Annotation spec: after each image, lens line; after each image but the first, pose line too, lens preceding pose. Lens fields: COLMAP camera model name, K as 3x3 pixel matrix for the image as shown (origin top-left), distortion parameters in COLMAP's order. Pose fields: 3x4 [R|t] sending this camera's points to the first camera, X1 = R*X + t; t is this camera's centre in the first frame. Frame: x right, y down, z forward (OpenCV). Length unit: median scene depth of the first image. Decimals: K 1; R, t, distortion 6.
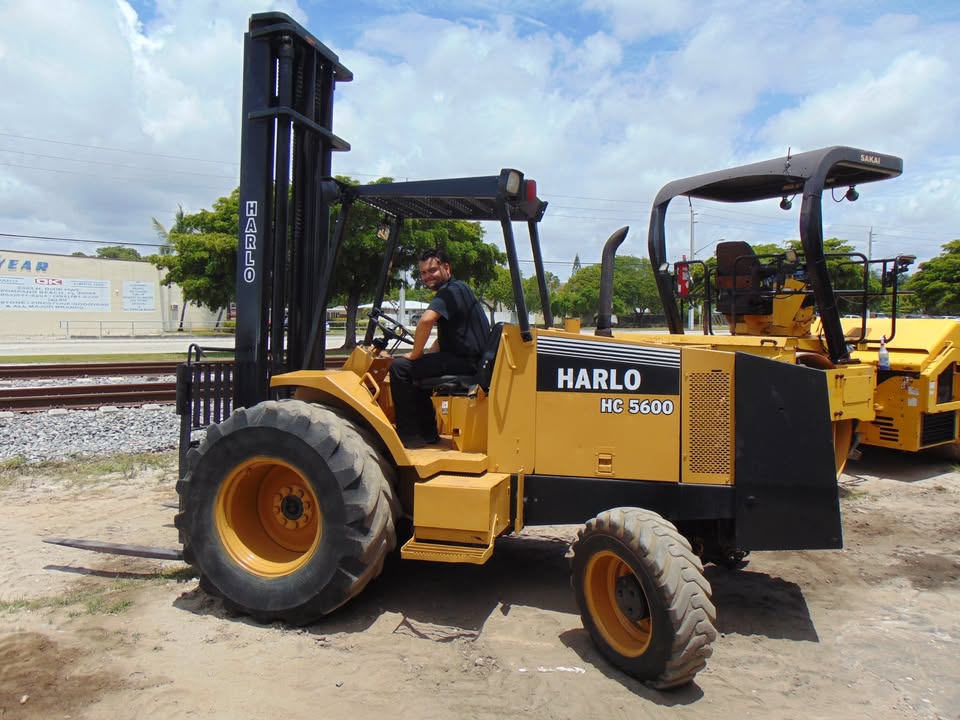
lens RADIAL K [[717.9, 0, 480.2], [0, 717.9, 350.6], [0, 0, 1]] dist [0.002825, 0.040124]
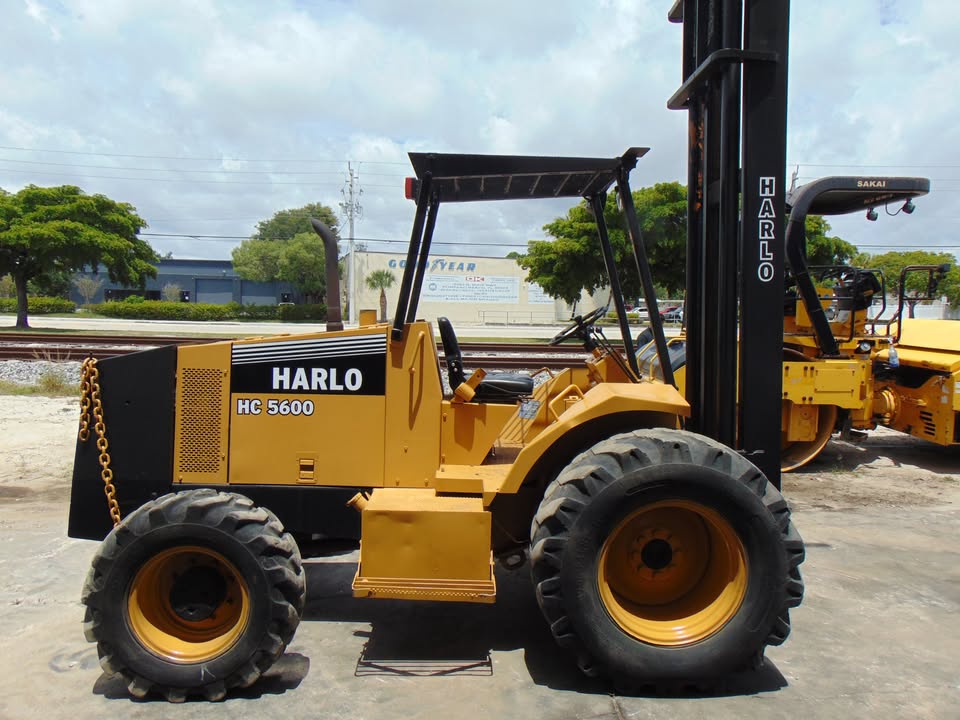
lens RADIAL K [[714.7, 0, 479.5], [0, 714.7, 363.7], [0, 0, 1]] dist [-0.007442, 0.033571]
pose [[0.842170, 0.054143, -0.536487, 0.901546], [-0.038176, 0.998436, 0.040836, -0.000328], [0.537859, -0.013910, 0.842920, -0.432188]]
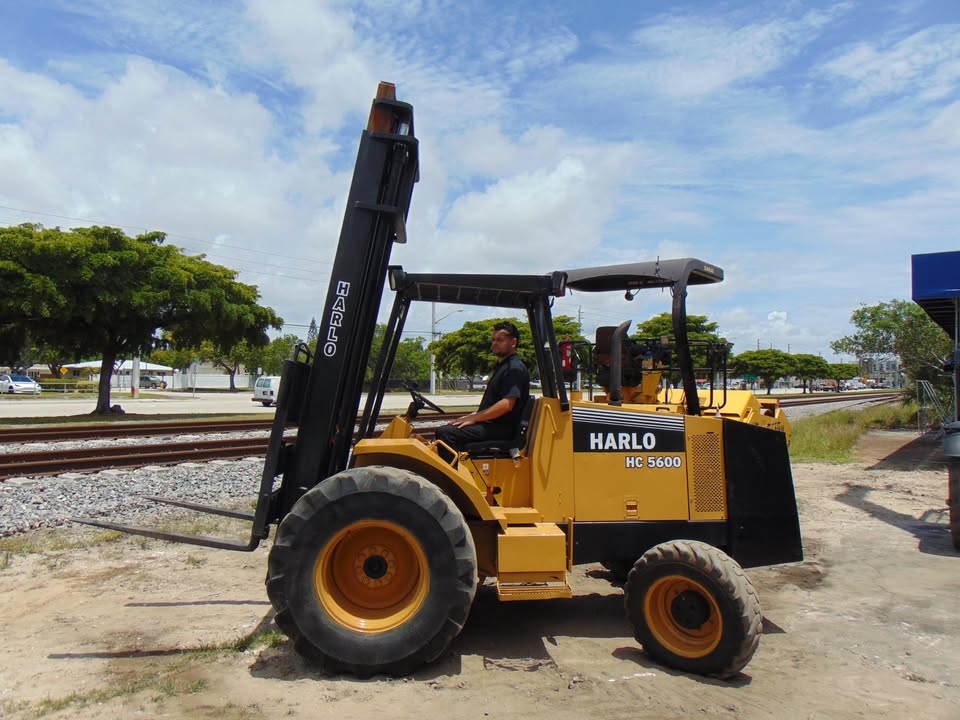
lens RADIAL K [[713.6, 0, 484.4], [0, 713.6, 365.2], [0, 0, 1]] dist [-0.013334, 0.046833]
pose [[0.929060, 0.018173, 0.369484, -0.448822], [0.007054, 0.997741, -0.066811, -0.009565], [-0.369863, 0.064678, 0.926832, -0.060827]]
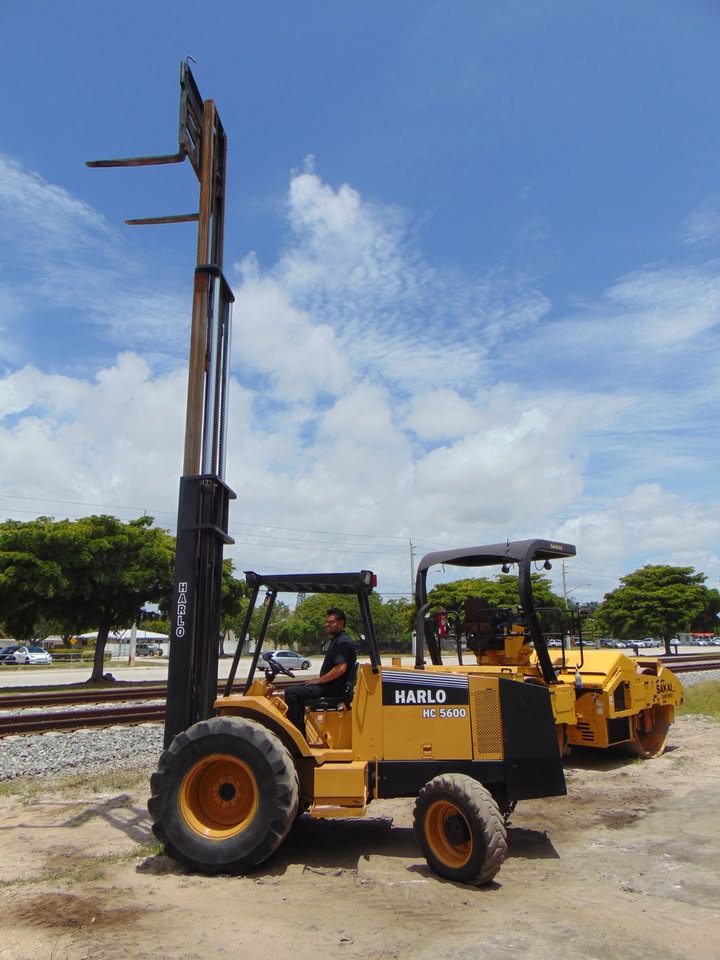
lens RADIAL K [[713.6, 0, 357.4], [0, 713.6, 478.6], [0, 0, 1]] dist [-0.013334, 0.046833]
pose [[0.977151, 0.035639, 0.209537, -0.291023], [0.022554, 0.962890, -0.268950, -0.004659], [-0.211346, 0.267530, 0.940085, -0.553915]]
